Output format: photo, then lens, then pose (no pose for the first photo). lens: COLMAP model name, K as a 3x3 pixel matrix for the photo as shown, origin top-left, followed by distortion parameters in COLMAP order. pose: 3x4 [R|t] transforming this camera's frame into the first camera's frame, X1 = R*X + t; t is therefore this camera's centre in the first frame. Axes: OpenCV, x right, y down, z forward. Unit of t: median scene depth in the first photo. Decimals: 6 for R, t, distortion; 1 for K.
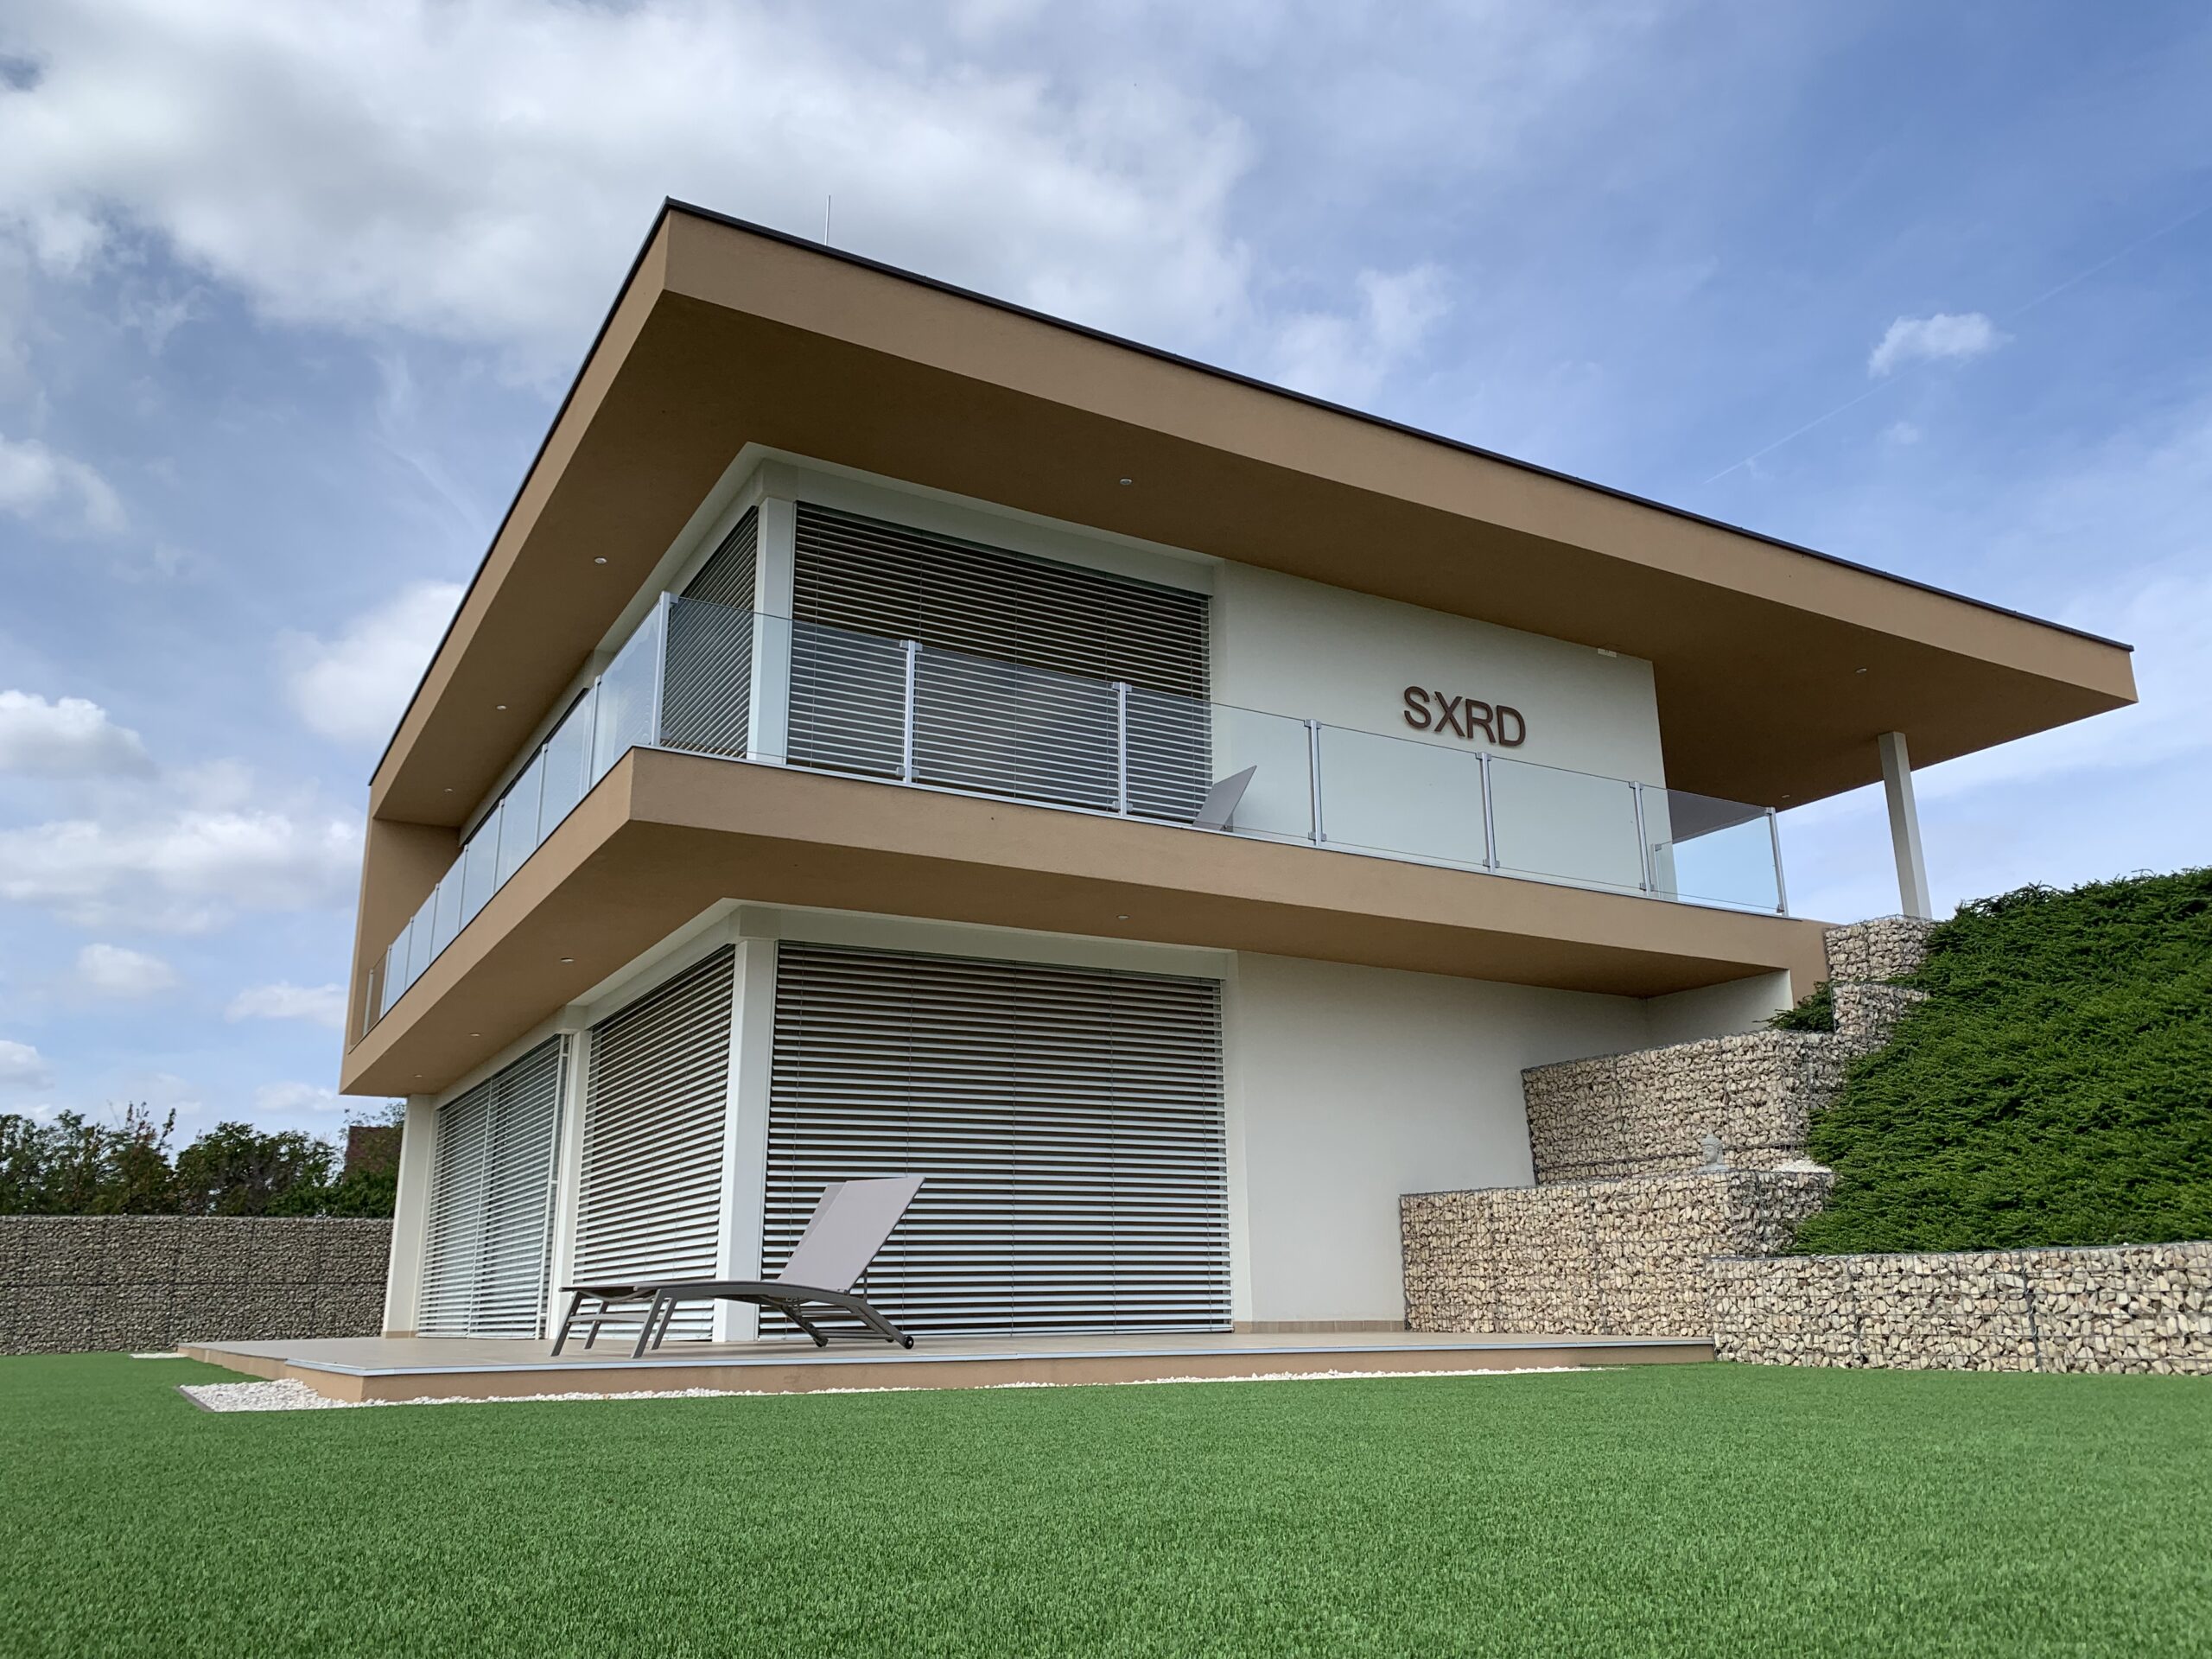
lens RADIAL K [[1704.8, 0, 1106.0], [0, 1704.8, 829.5], [0, 0, 1]] dist [0.041535, -0.013371]
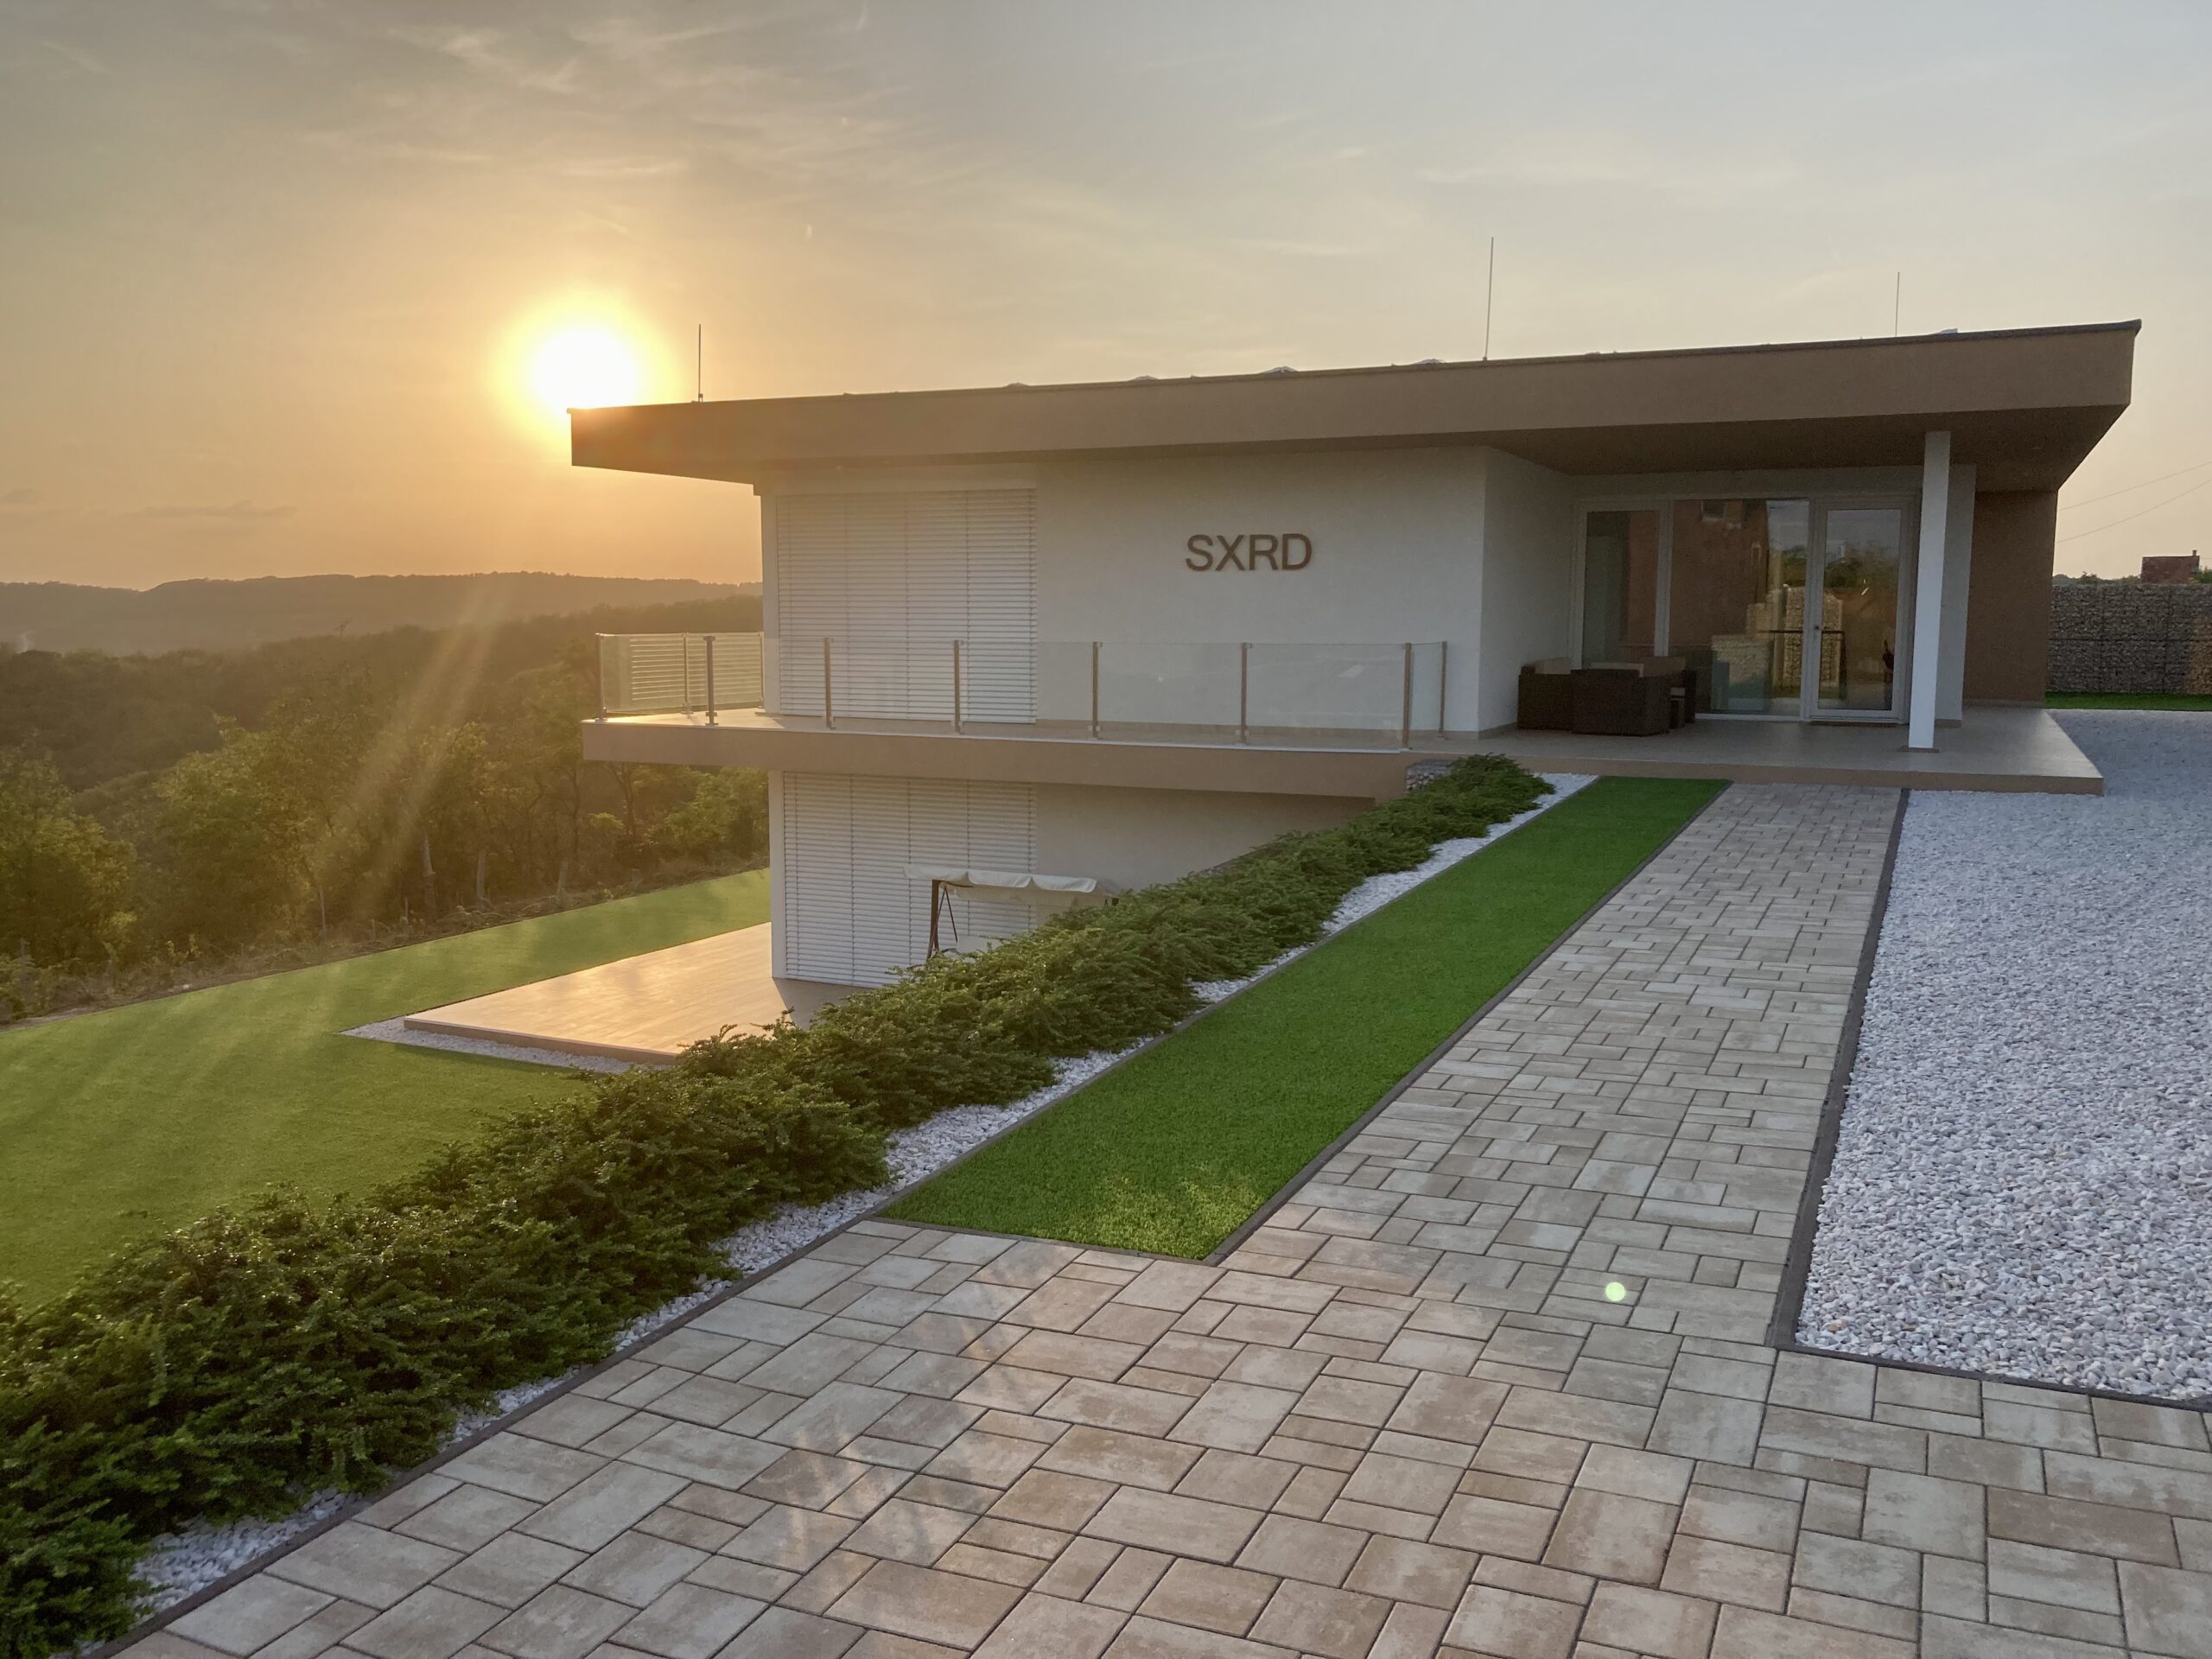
lens RADIAL K [[1763.6, 0, 1106.0], [0, 1763.6, 829.5], [0, 0, 1]] dist [0.063056, 0.000463]
pose [[0.576320, 0.115312, -0.809048, 1.722280], [0.218258, 0.932317, 0.288356, -0.385162], [0.787540, -0.342766, 0.512145, 0.339298]]
